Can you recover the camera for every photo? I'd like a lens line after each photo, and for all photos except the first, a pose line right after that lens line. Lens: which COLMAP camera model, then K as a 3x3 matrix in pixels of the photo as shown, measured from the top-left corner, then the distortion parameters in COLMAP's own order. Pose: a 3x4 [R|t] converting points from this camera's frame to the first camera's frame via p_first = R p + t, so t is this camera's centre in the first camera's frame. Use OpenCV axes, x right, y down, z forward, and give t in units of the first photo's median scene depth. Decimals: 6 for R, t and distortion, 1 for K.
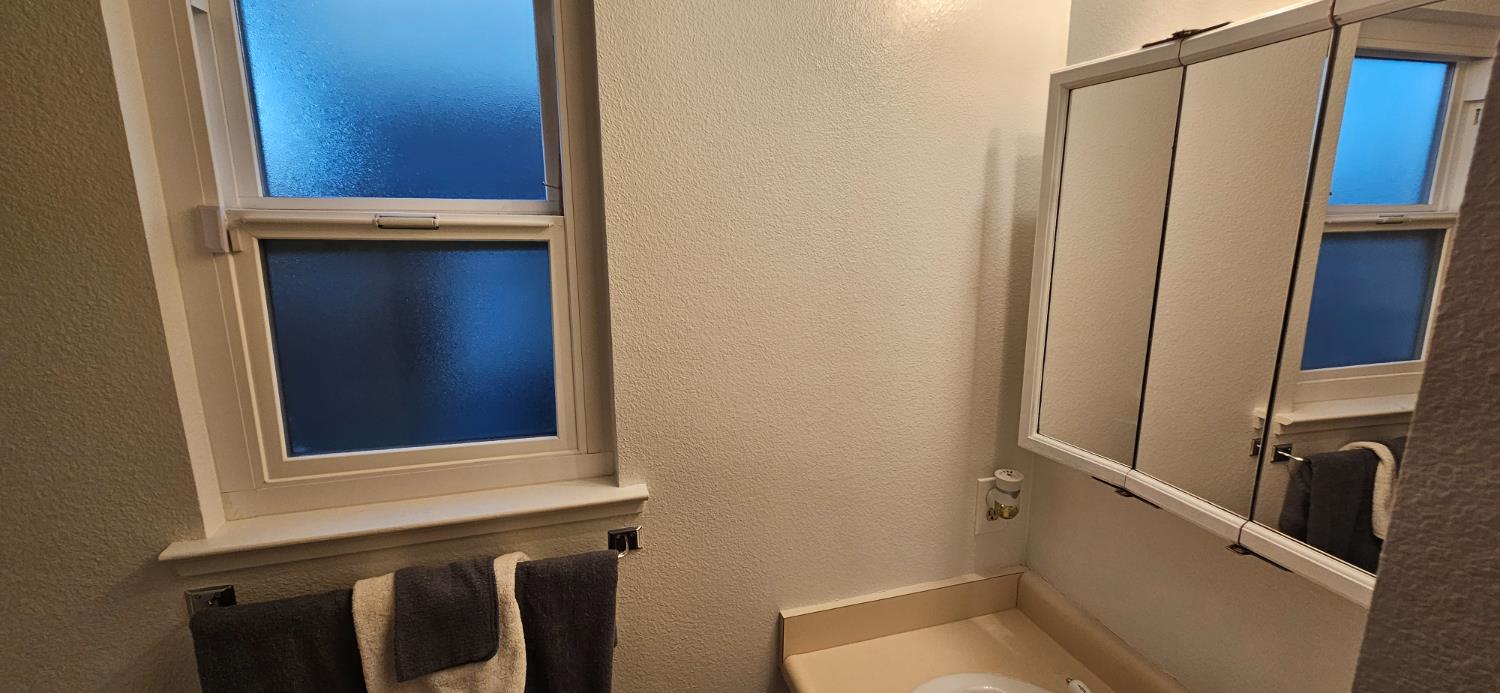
lens RADIAL K [[614.7, 0, 757.2], [0, 614.7, 348.9], [0, 0, 1]] dist [-0.003237, 0.000878]
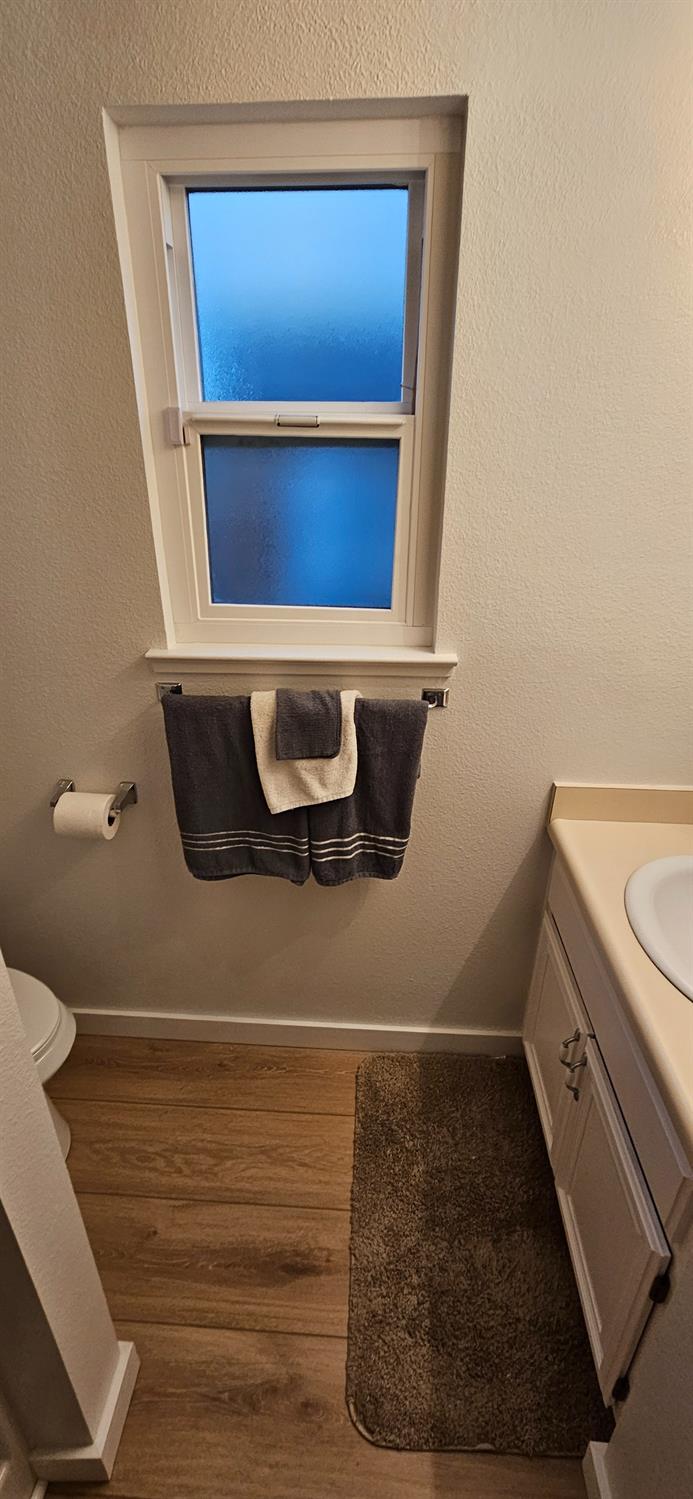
lens RADIAL K [[614.3, 0, 347.6], [0, 614.3, 752.6], [0, 0, 1]] dist [-0.003237, 0.000878]
pose [[0.935184, 0.152506, -0.319645, 0.041517], [-0.074501, 0.967054, 0.243424, 0.134895], [0.346237, -0.203832, 0.915736, -0.261470]]
